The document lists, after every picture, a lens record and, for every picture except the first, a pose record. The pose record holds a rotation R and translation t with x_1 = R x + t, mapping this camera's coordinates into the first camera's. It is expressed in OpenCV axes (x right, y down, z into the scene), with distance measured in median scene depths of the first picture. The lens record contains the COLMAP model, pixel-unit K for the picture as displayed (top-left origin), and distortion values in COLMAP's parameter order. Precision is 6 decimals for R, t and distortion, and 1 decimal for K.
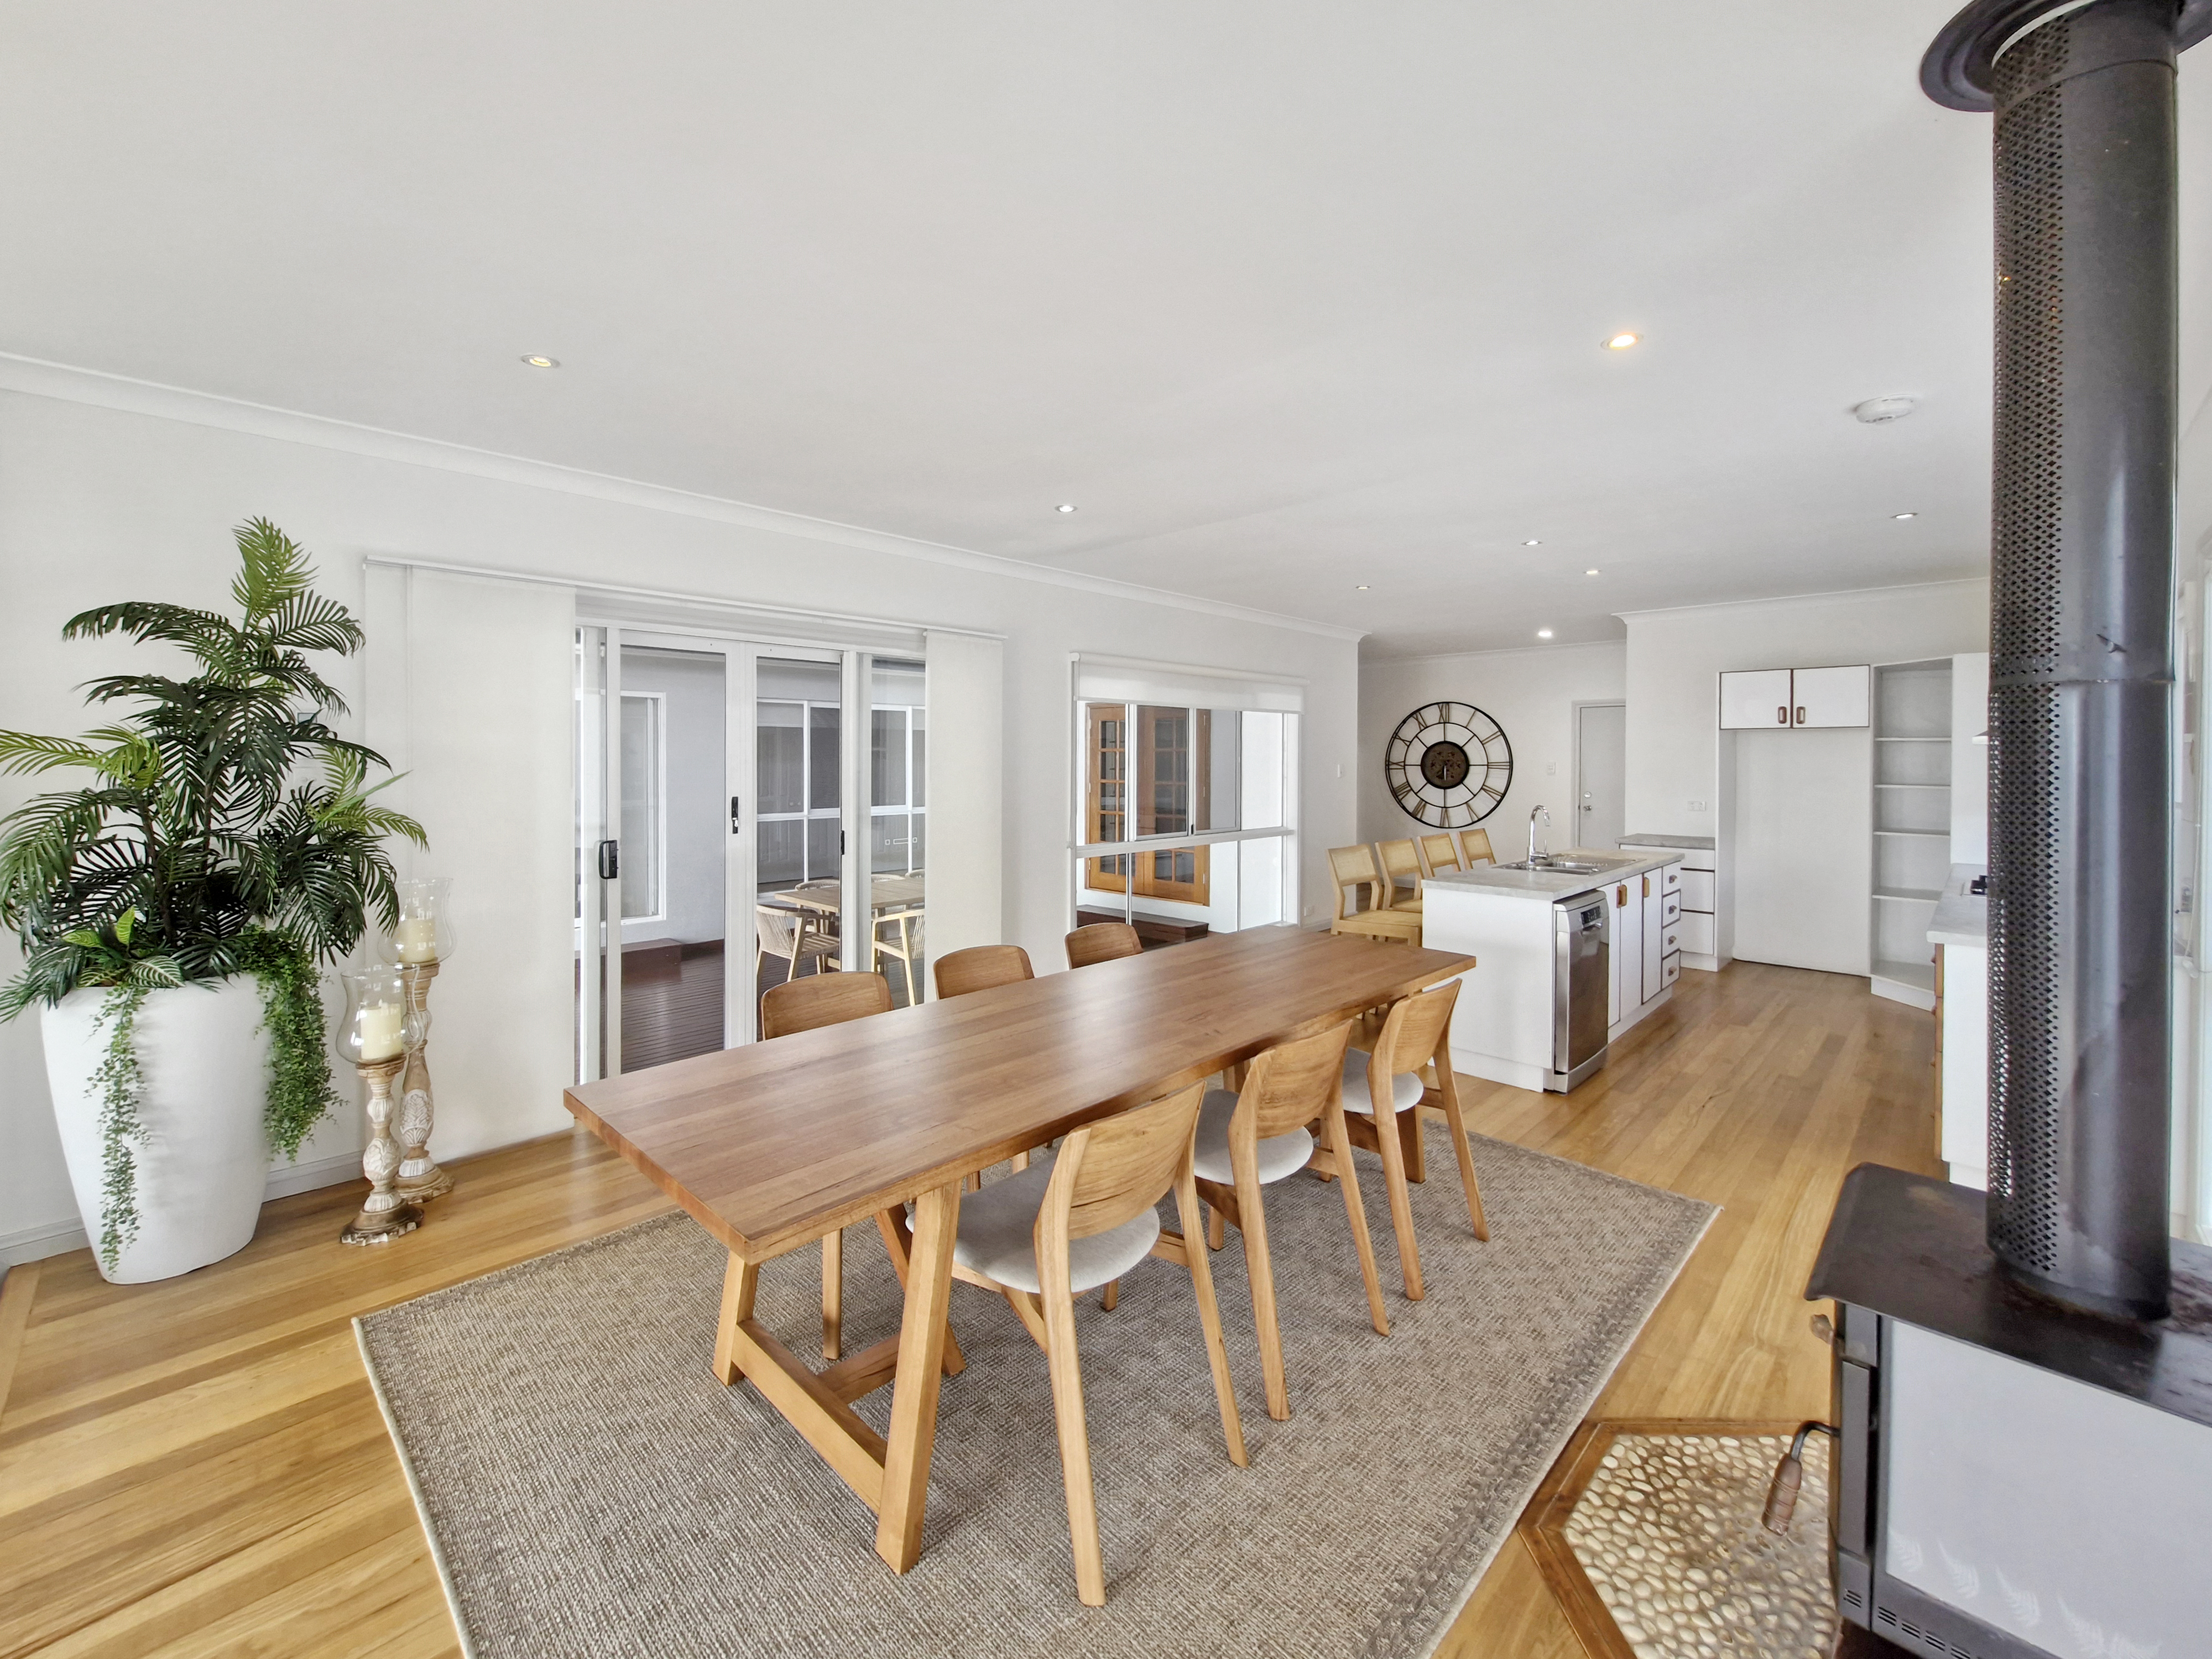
lens RADIAL K [[910.7, 0, 1098.0], [0, 910.7, 768.7], [0, 0, 1]] dist [0.001248, 0.000047]
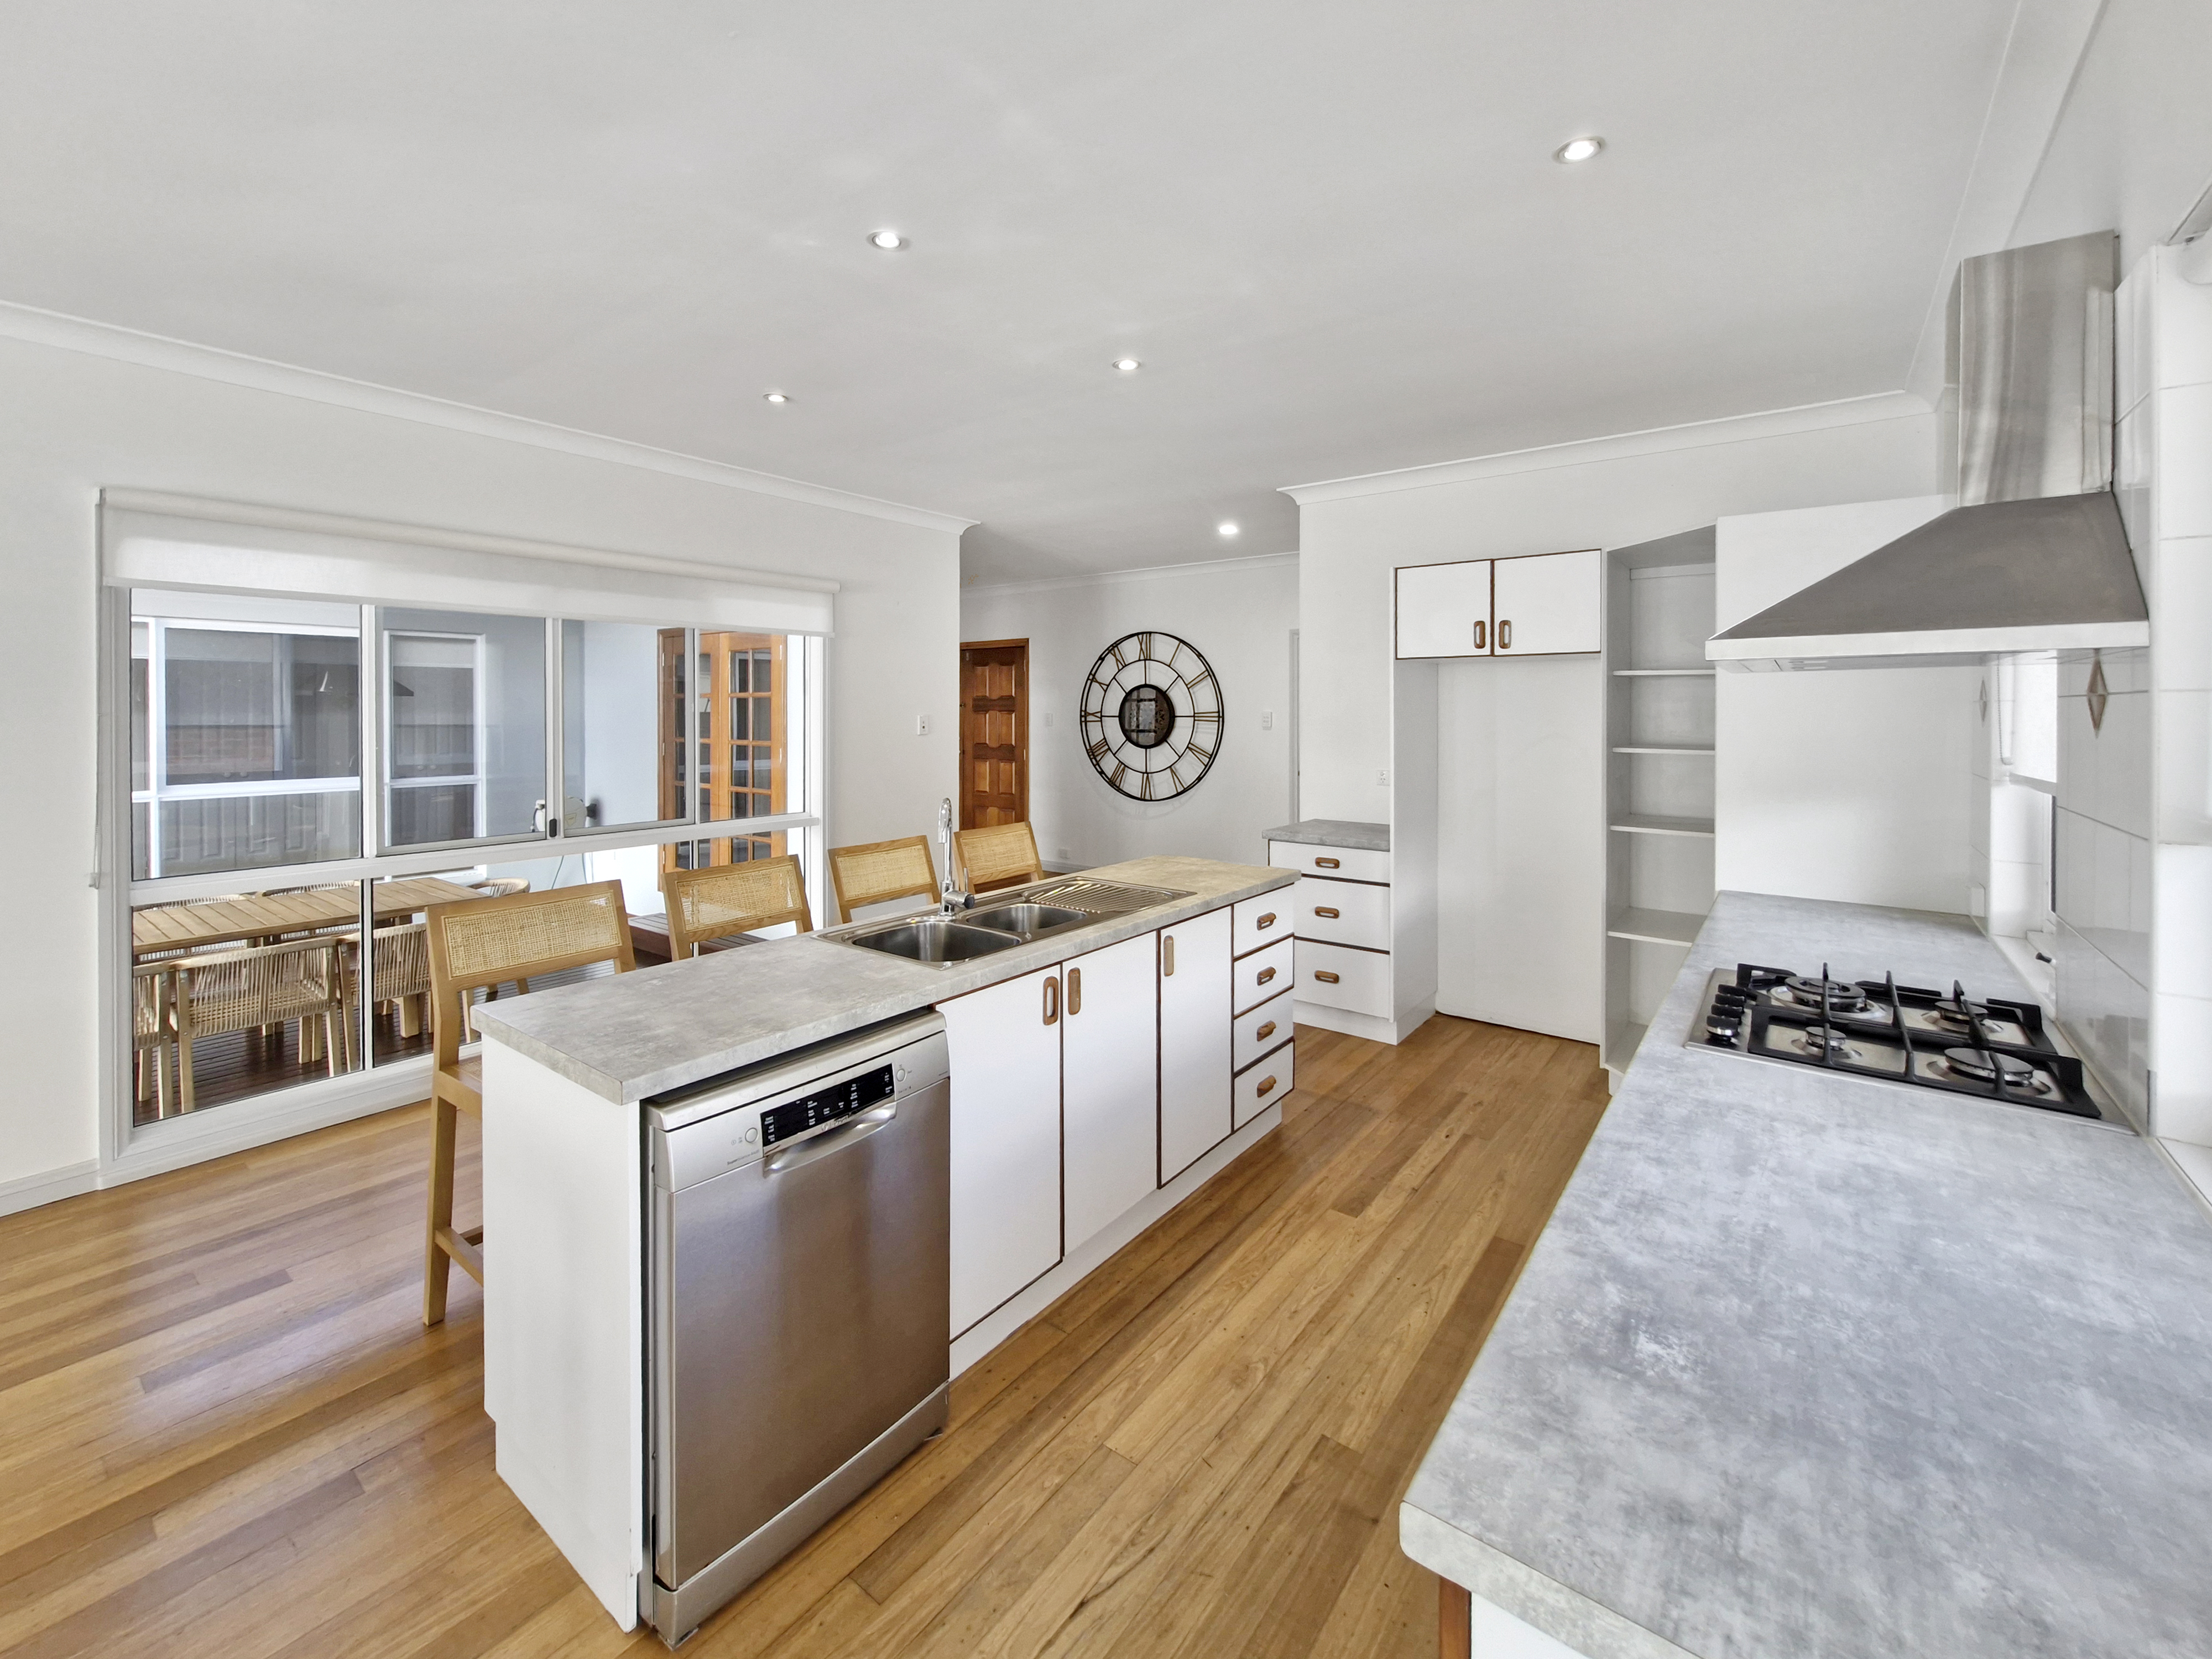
lens RADIAL K [[908.7, 0, 1128.9], [0, 908.7, 723.8], [0, 0, 1]] dist [-0.000262, -0.000251]
pose [[0.991082, -0.001729, 0.133239, 0.276494], [0.001134, 0.999989, 0.004539, -0.001263], [-0.133246, -0.004348, 0.991074, 0.271077]]
